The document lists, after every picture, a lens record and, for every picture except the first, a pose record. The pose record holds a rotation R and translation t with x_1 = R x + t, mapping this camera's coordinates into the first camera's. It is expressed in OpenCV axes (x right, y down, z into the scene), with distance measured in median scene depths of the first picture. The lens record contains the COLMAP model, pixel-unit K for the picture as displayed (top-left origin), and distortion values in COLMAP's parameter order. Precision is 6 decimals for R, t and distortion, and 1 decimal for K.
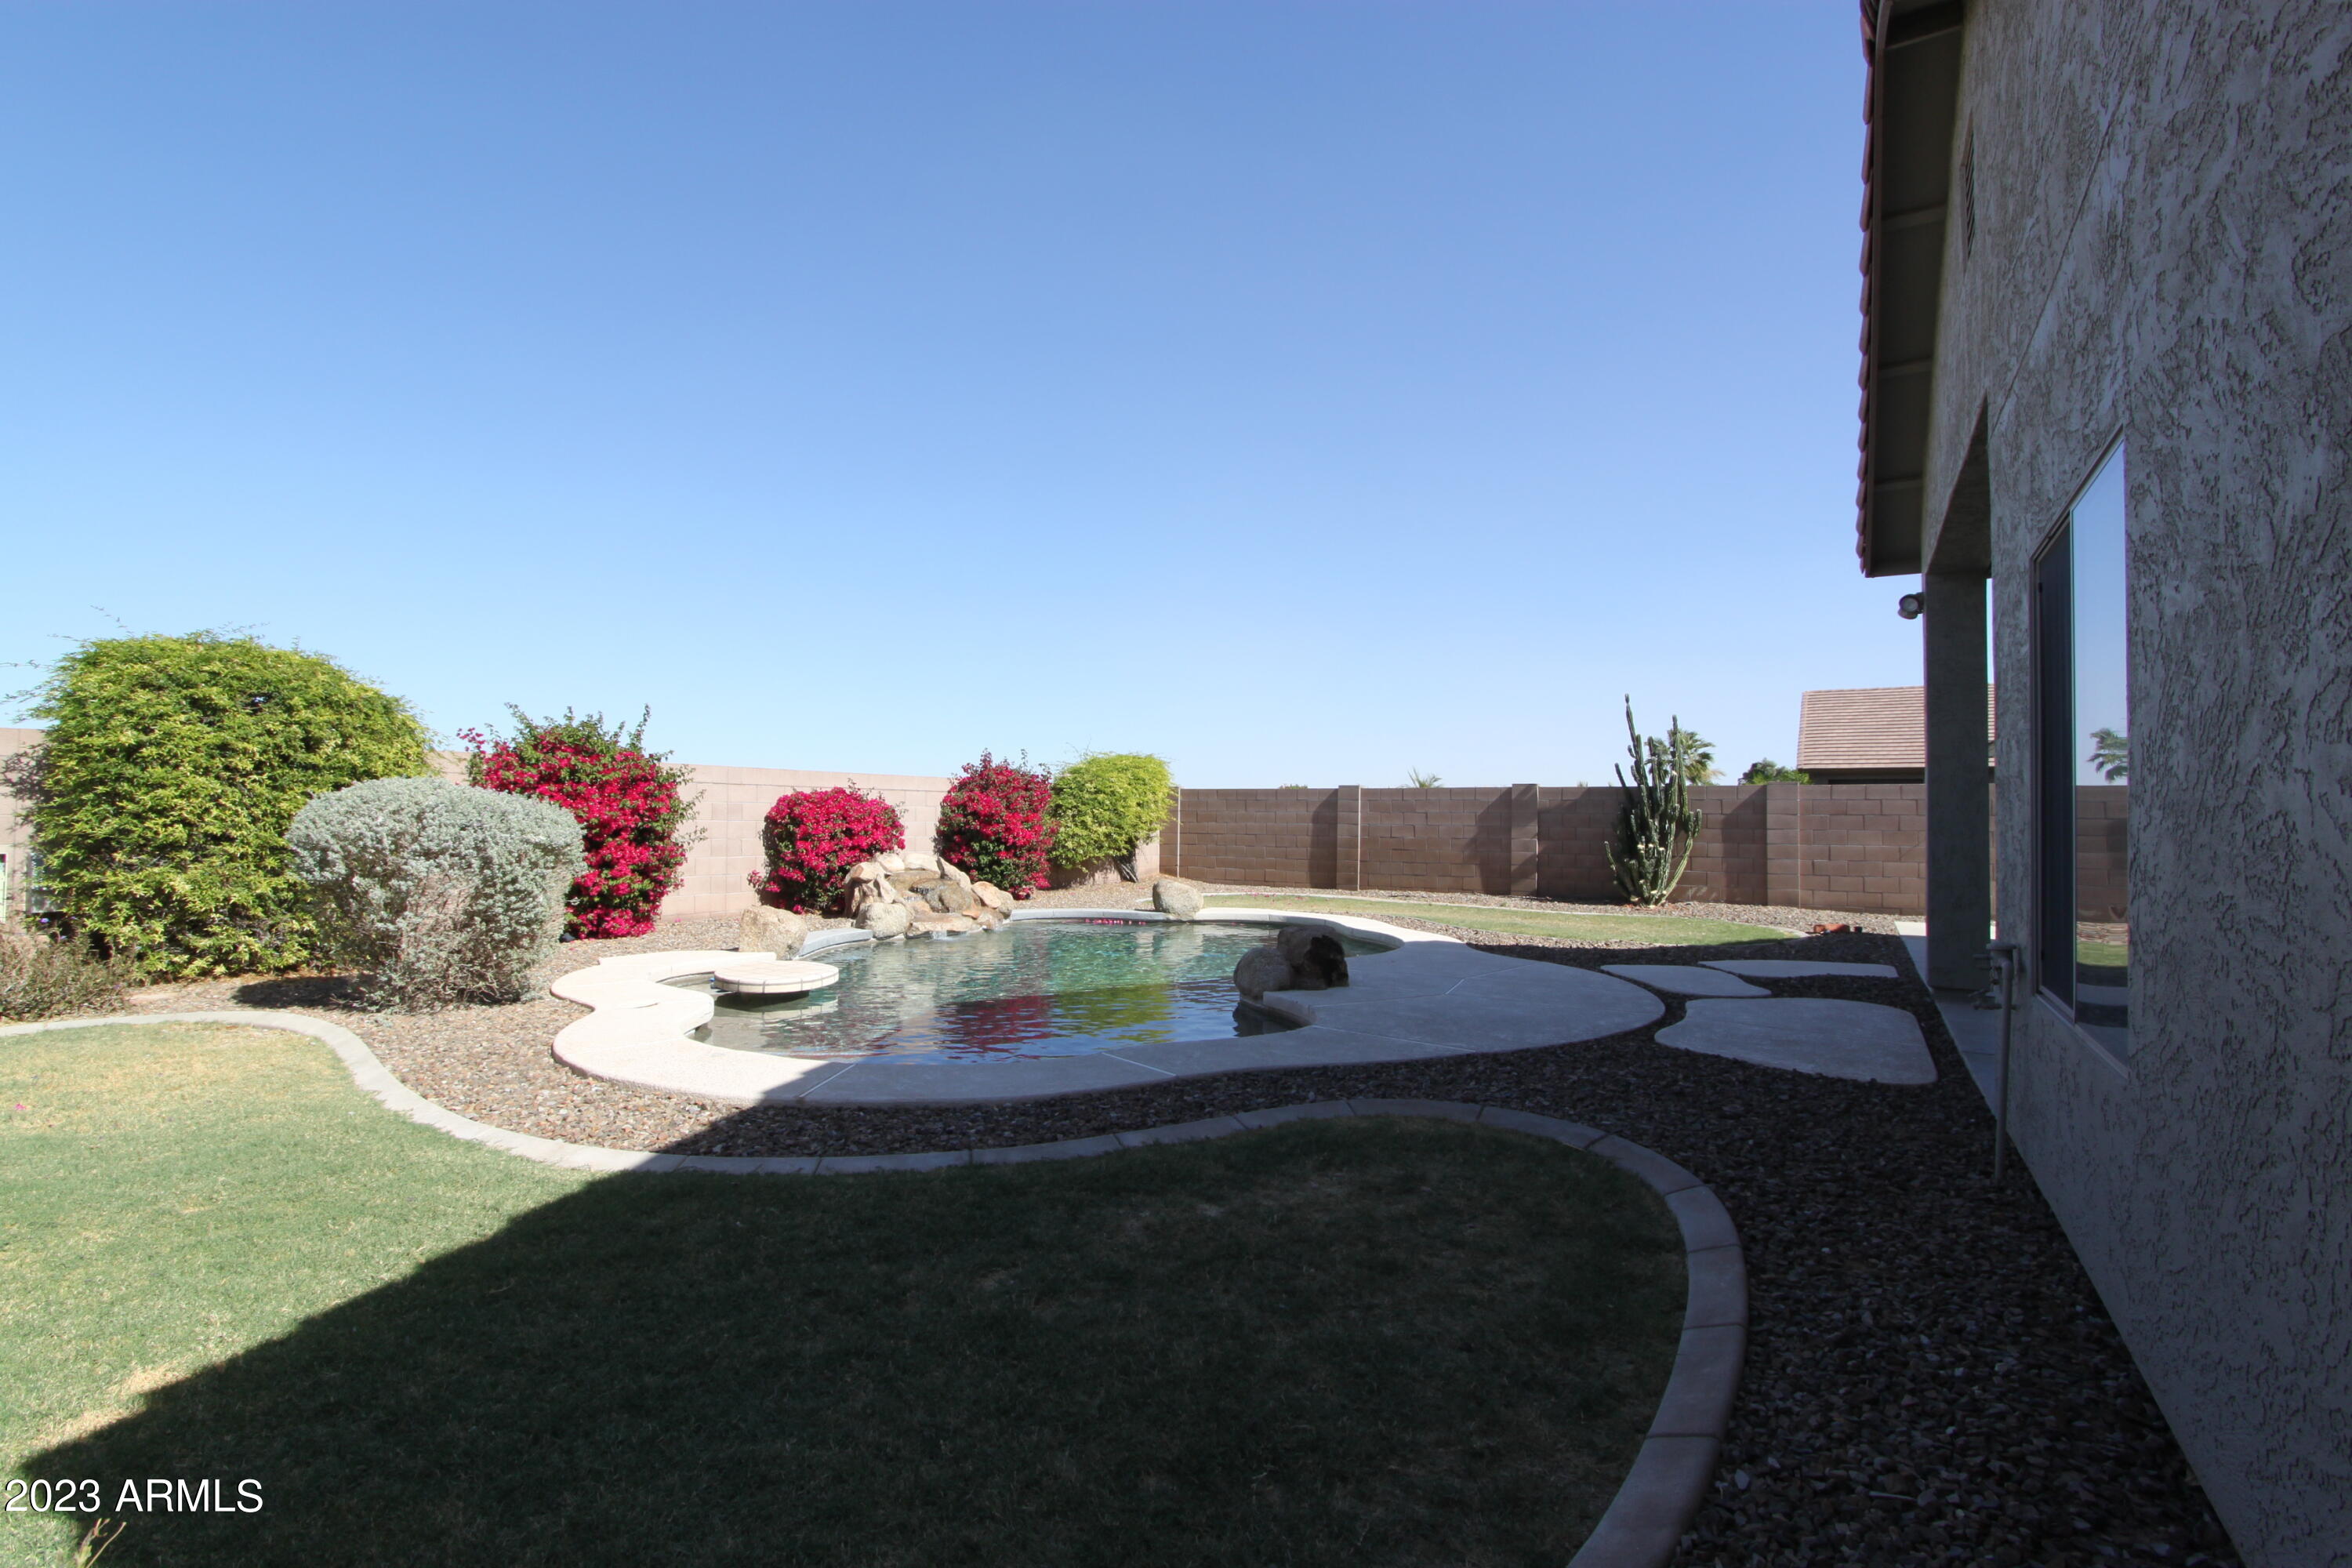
lens RADIAL K [[1082.4, 0, 1170.1], [0, 1082.4, 781.3], [0, 0, 1]] dist [-0.018074, 0.001529]
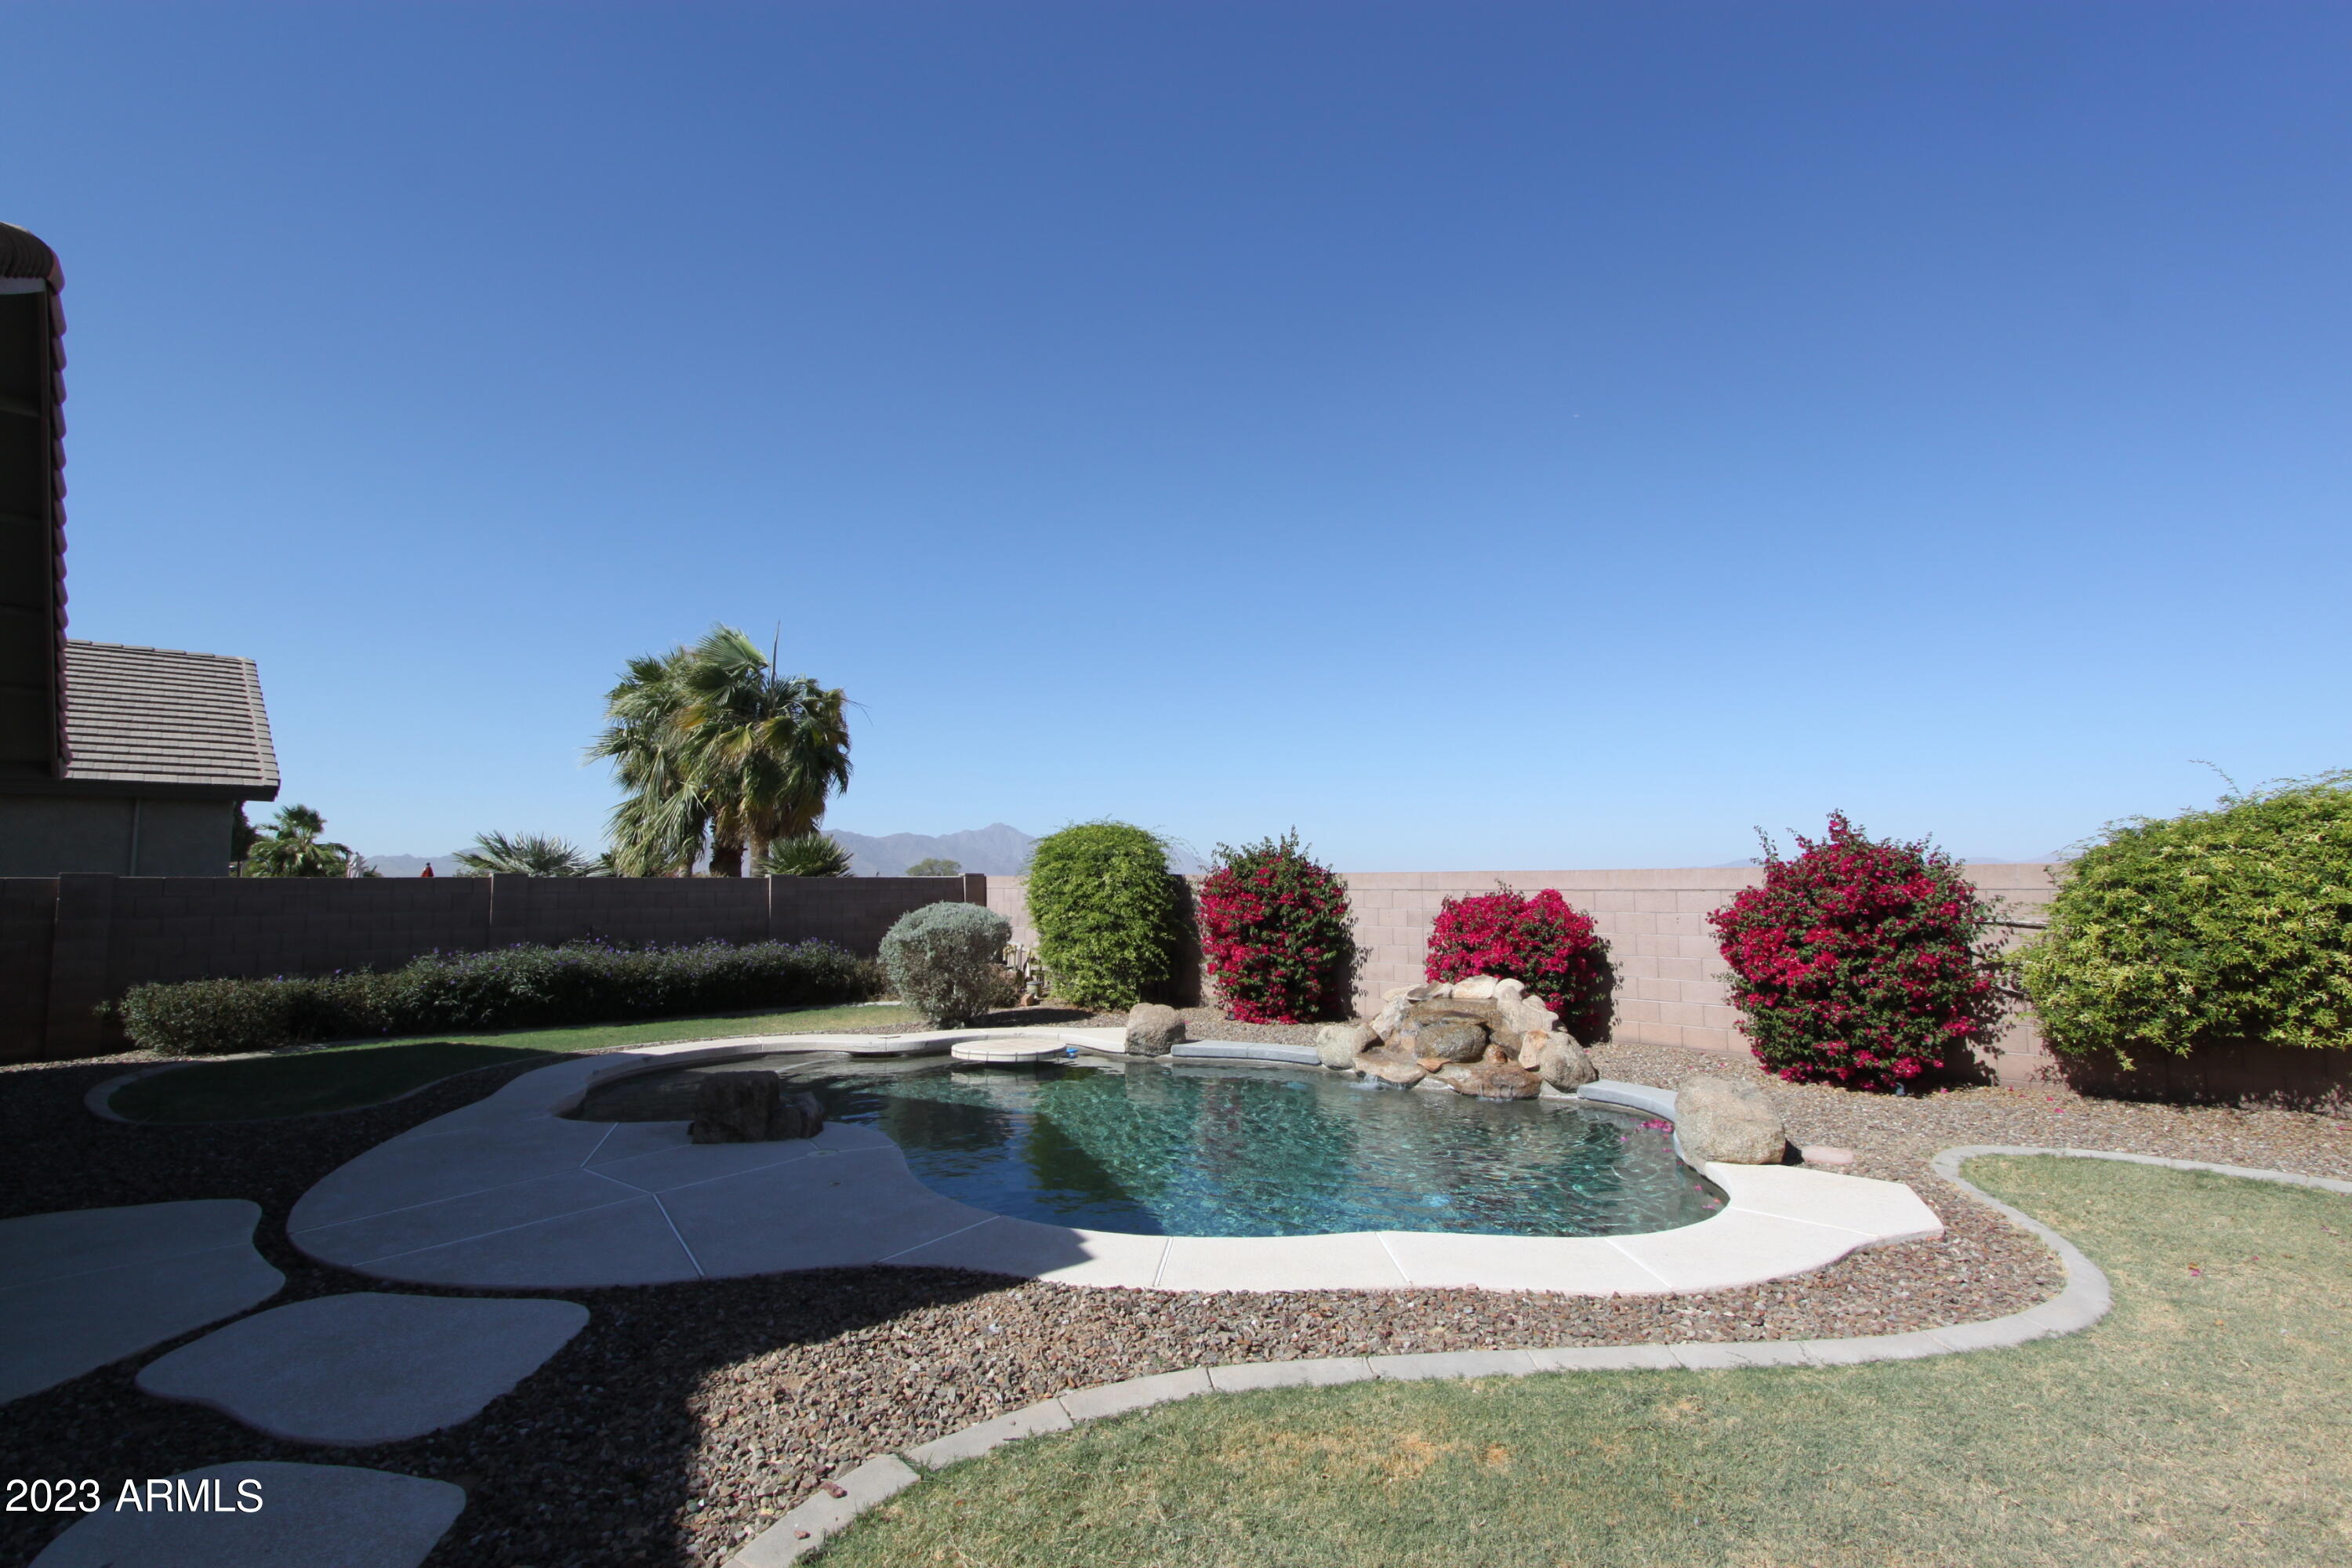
lens RADIAL K [[1082.4, 0, 1170.1], [0, 1082.4, 781.3], [0, 0, 1]] dist [-0.018074, 0.001529]
pose [[-0.235499, -0.097859, -0.966935, 0.443095], [0.035388, 0.993395, -0.109156, 0.002594], [0.971230, -0.059924, -0.230480, 0.745179]]
